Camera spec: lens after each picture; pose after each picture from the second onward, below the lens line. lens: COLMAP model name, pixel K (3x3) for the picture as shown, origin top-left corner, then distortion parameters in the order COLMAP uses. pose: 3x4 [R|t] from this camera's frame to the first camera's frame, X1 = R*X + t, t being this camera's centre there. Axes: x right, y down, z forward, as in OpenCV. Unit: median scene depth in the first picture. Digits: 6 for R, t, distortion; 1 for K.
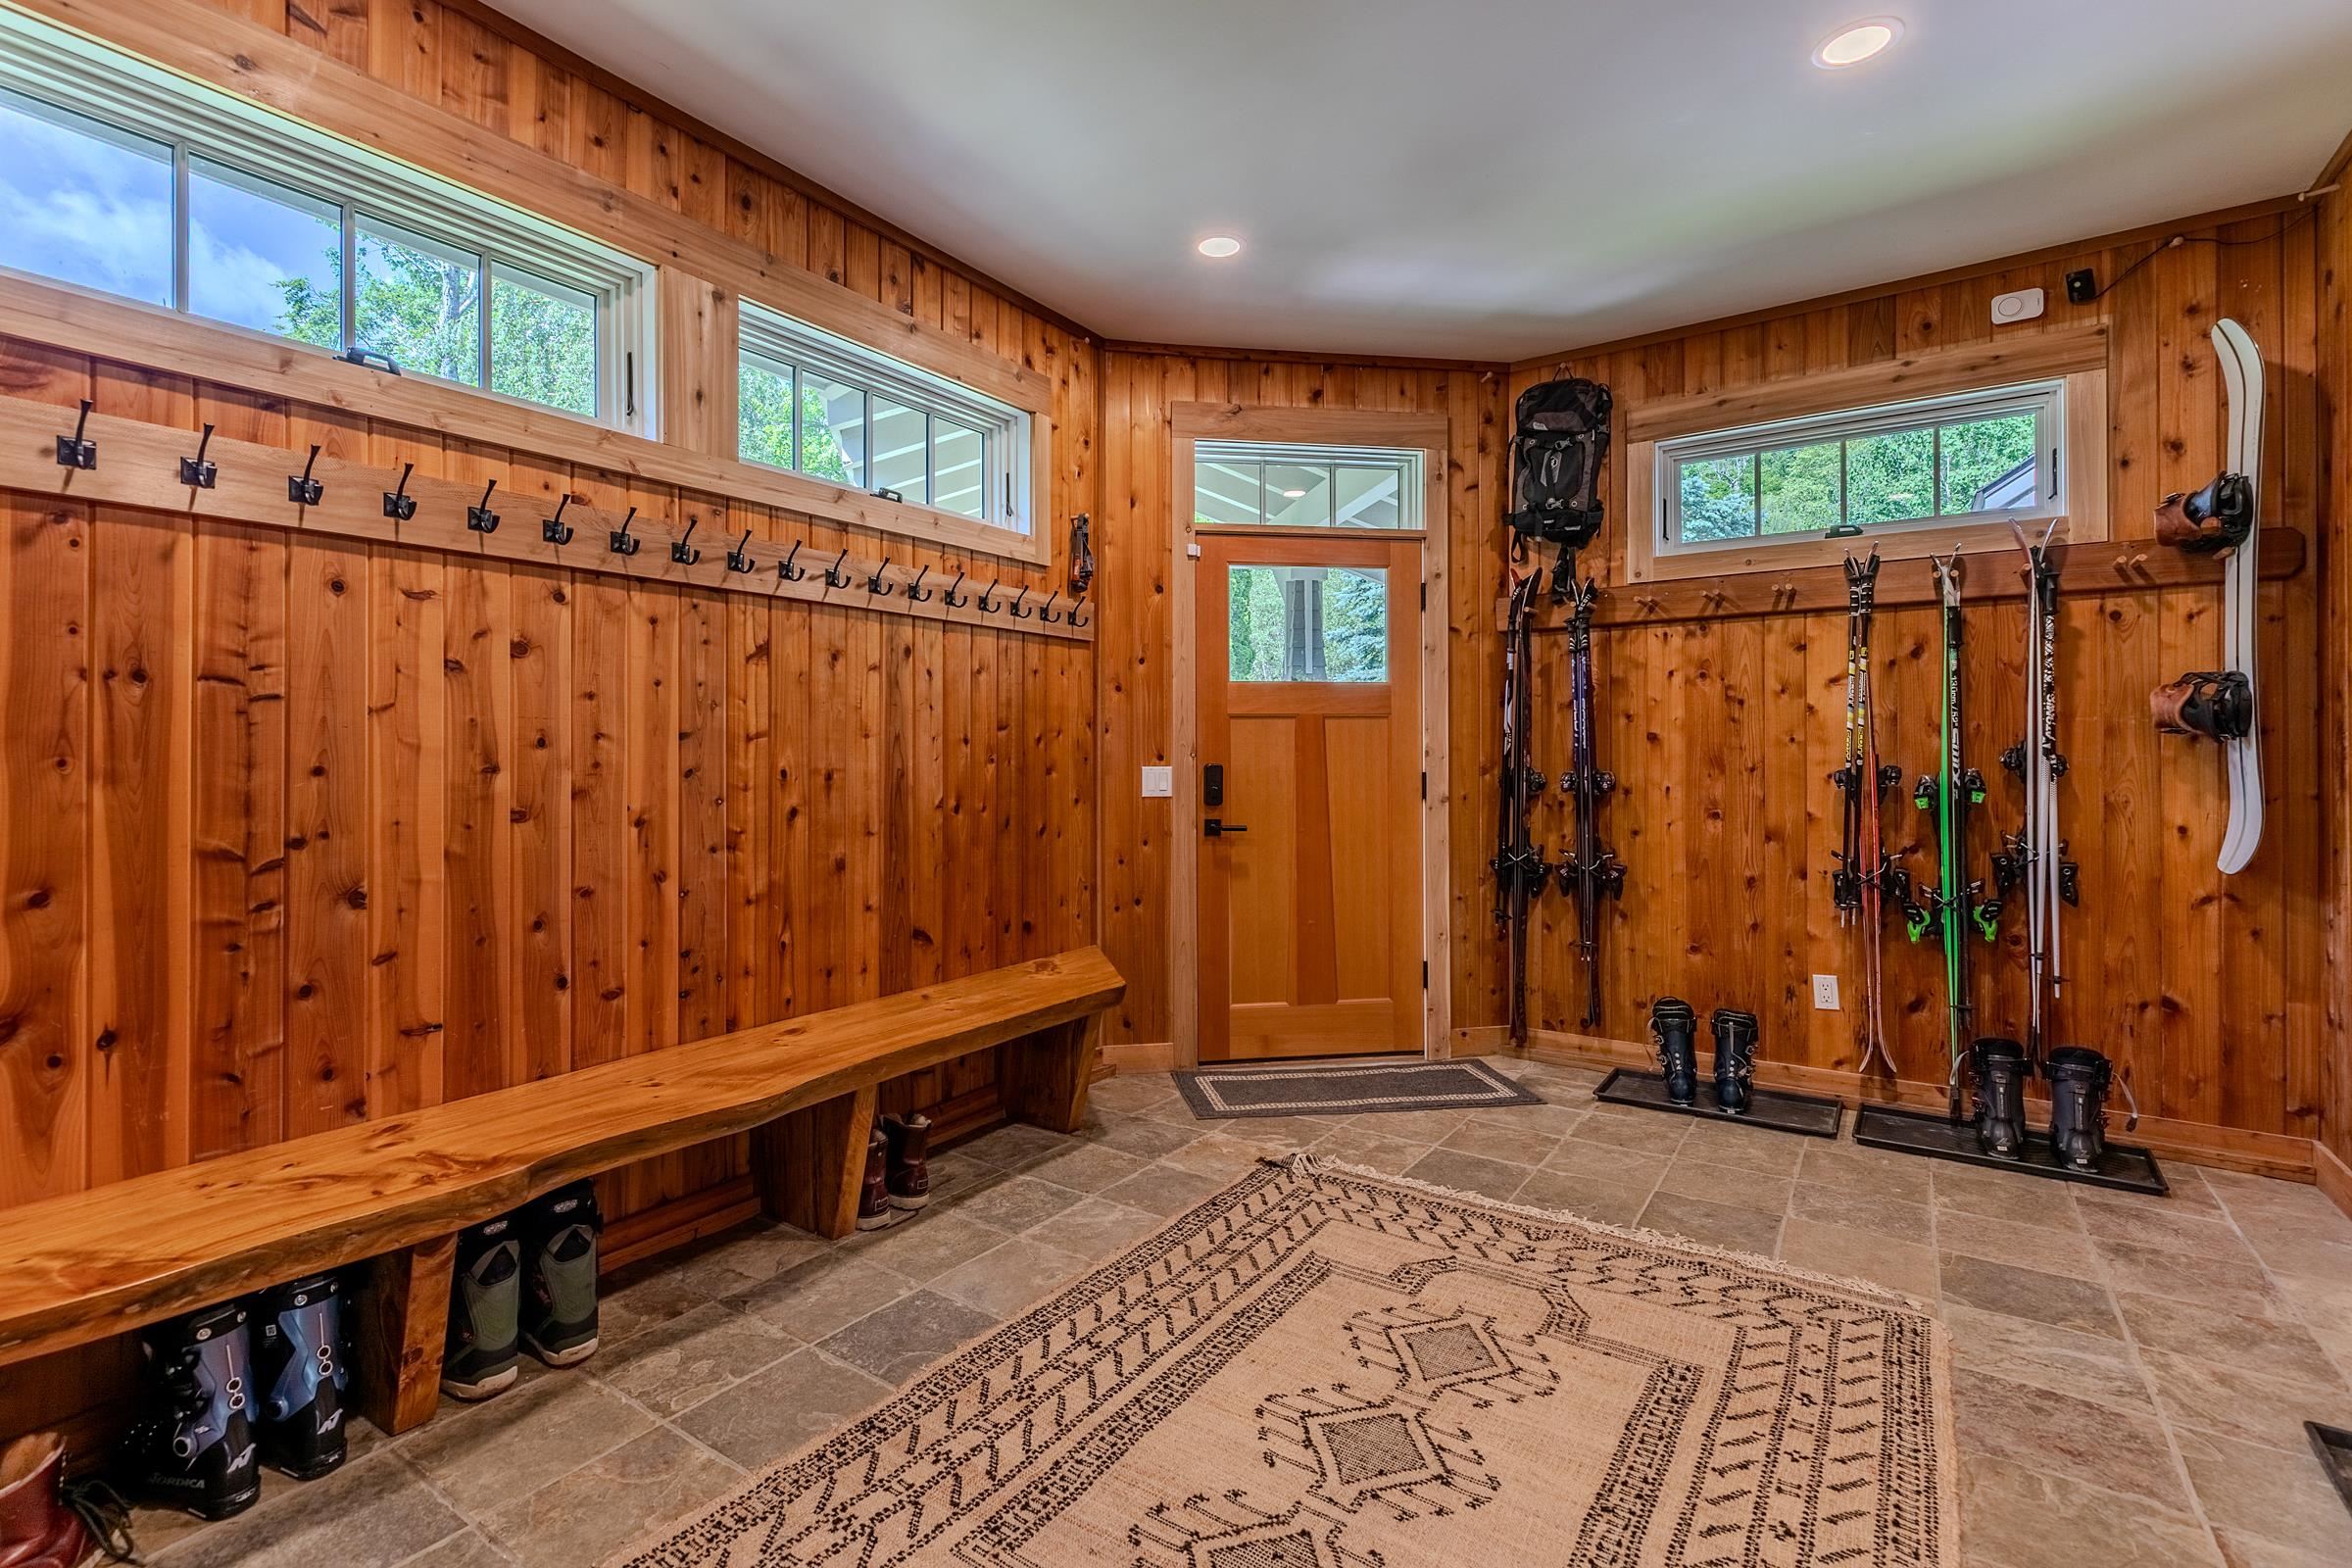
lens RADIAL K [[1087.0, 0, 1110.0], [0, 1087.0, 749.4], [0, 0, 1]] dist [0.005765, -0.000020]
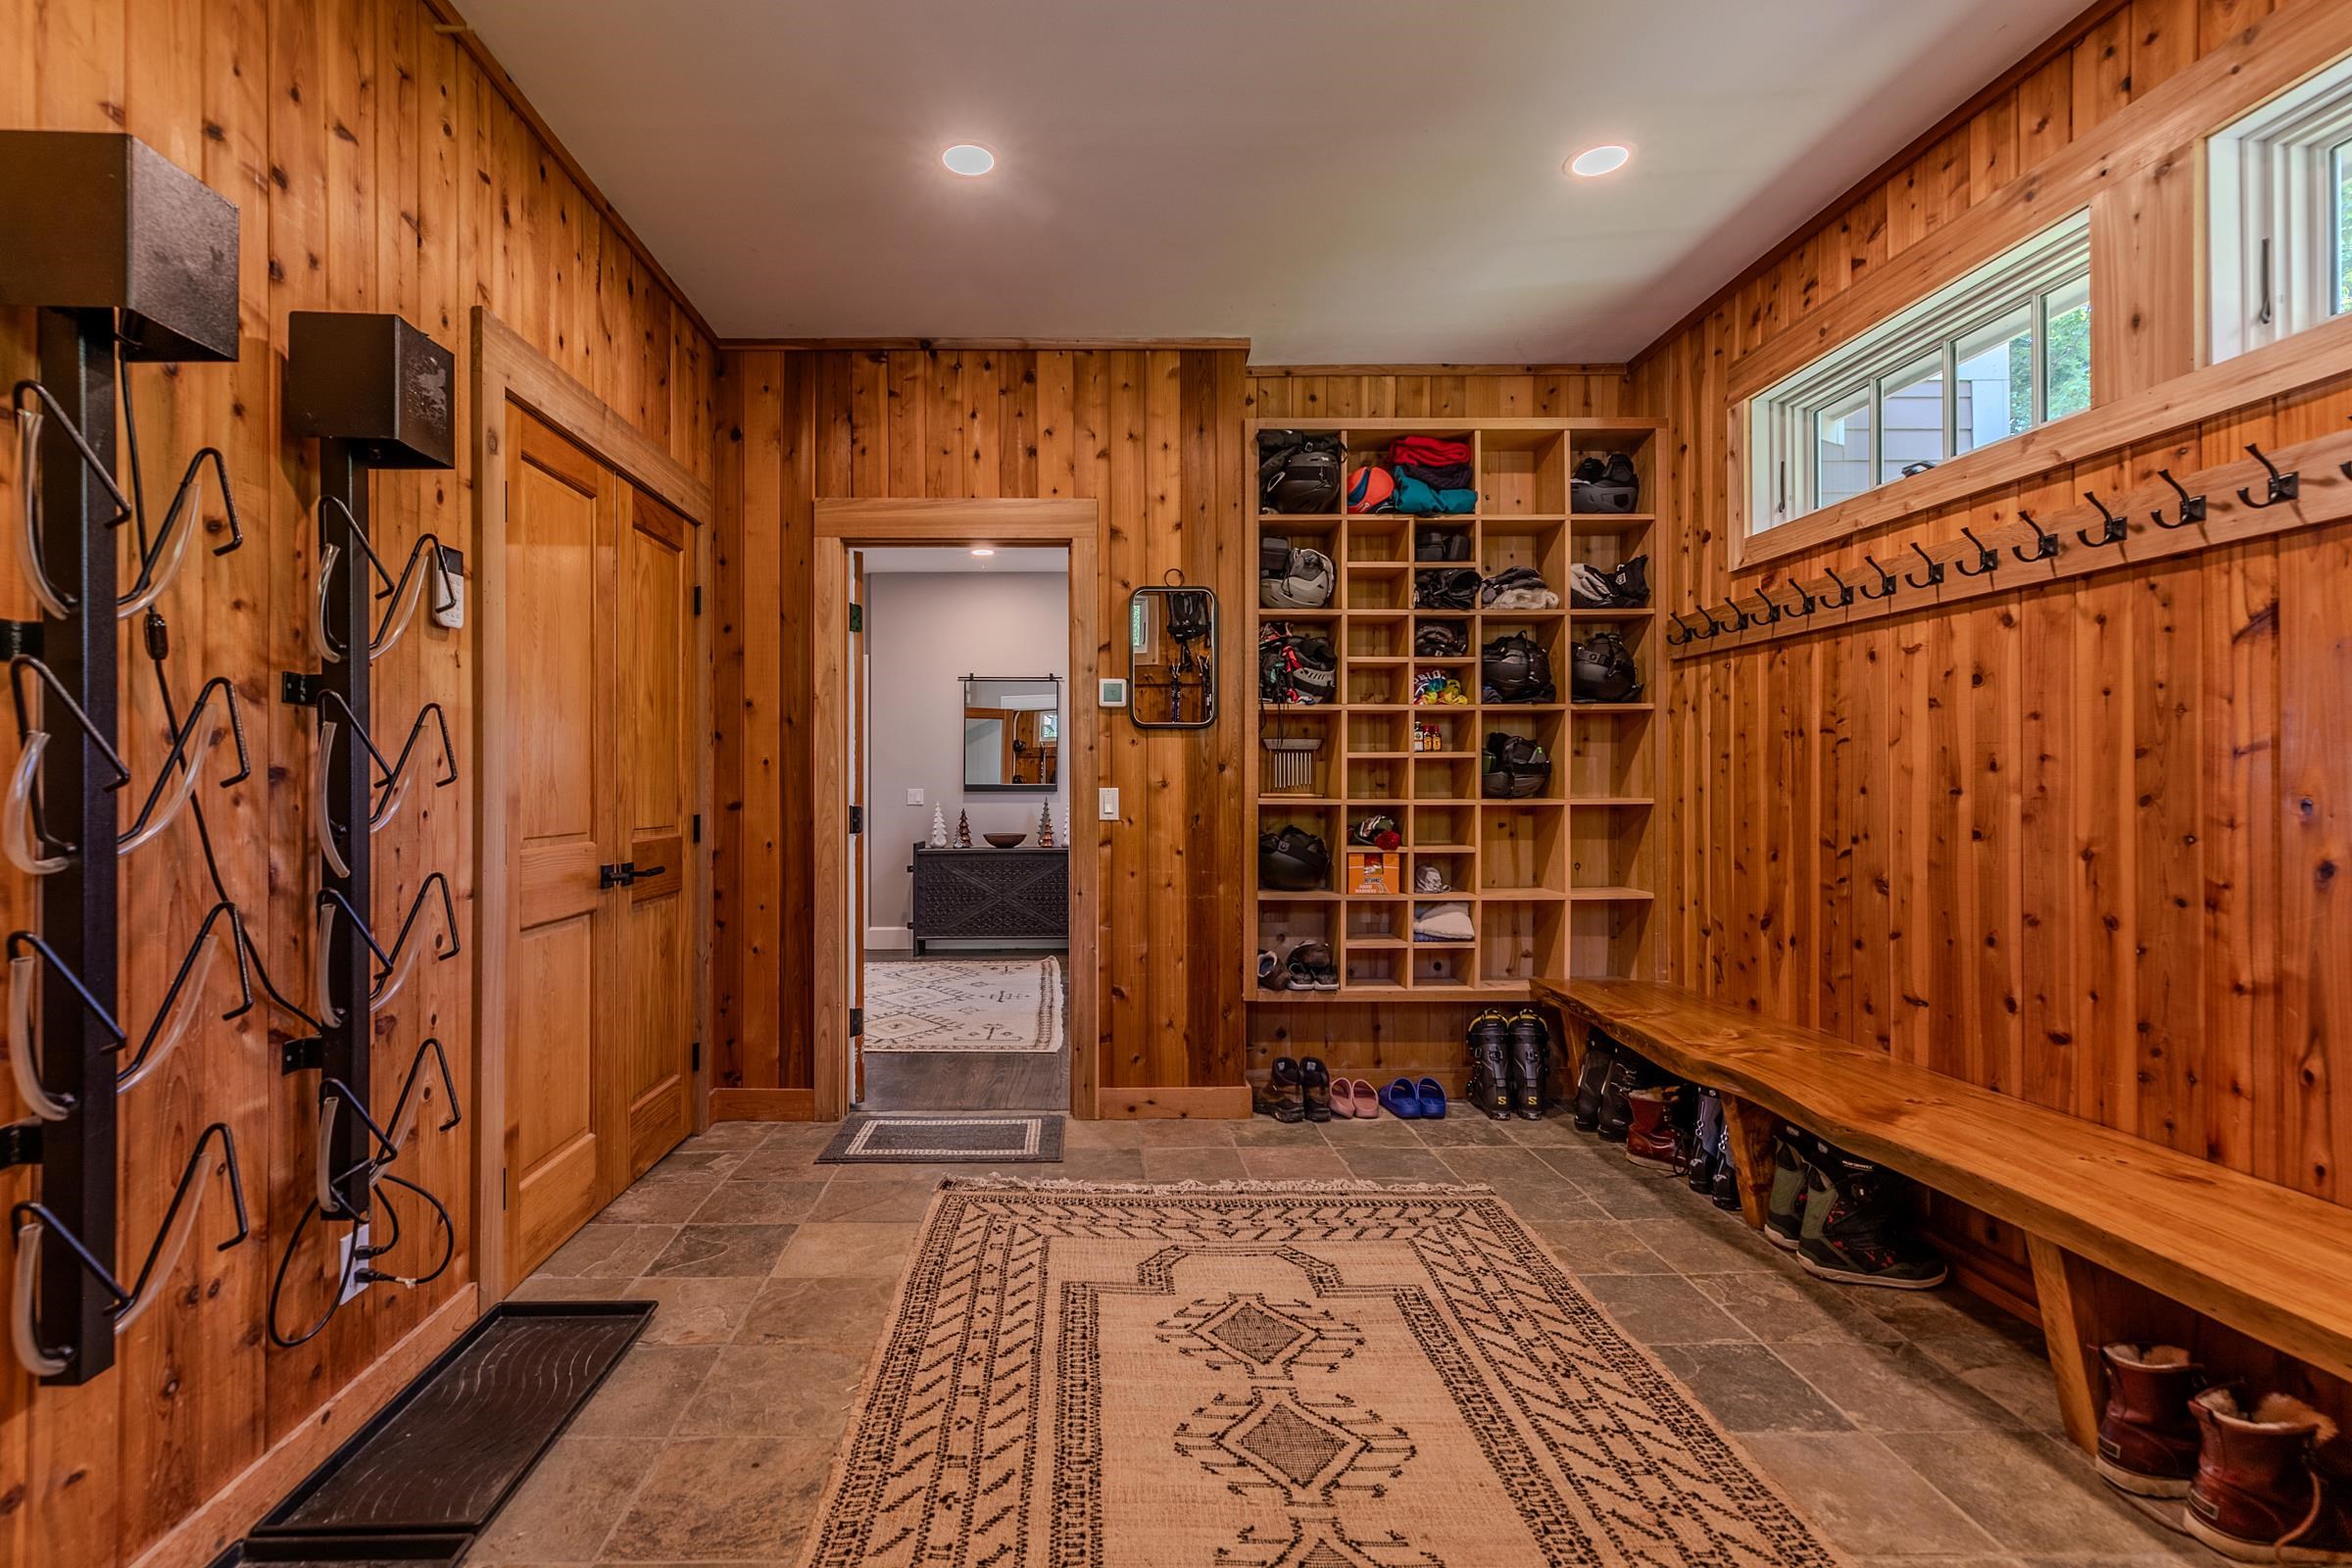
lens RADIAL K [[1087.0, 0, 1176.7], [0, 1087.0, 782.7], [0, 0, 1]] dist [0.005765, -0.000020]
pose [[-0.753787, 0.002669, -0.657114, 0.767542], [0.007196, 0.999965, -0.004192, 0.008571], [0.657080, -0.007888, -0.753780, 1.309247]]
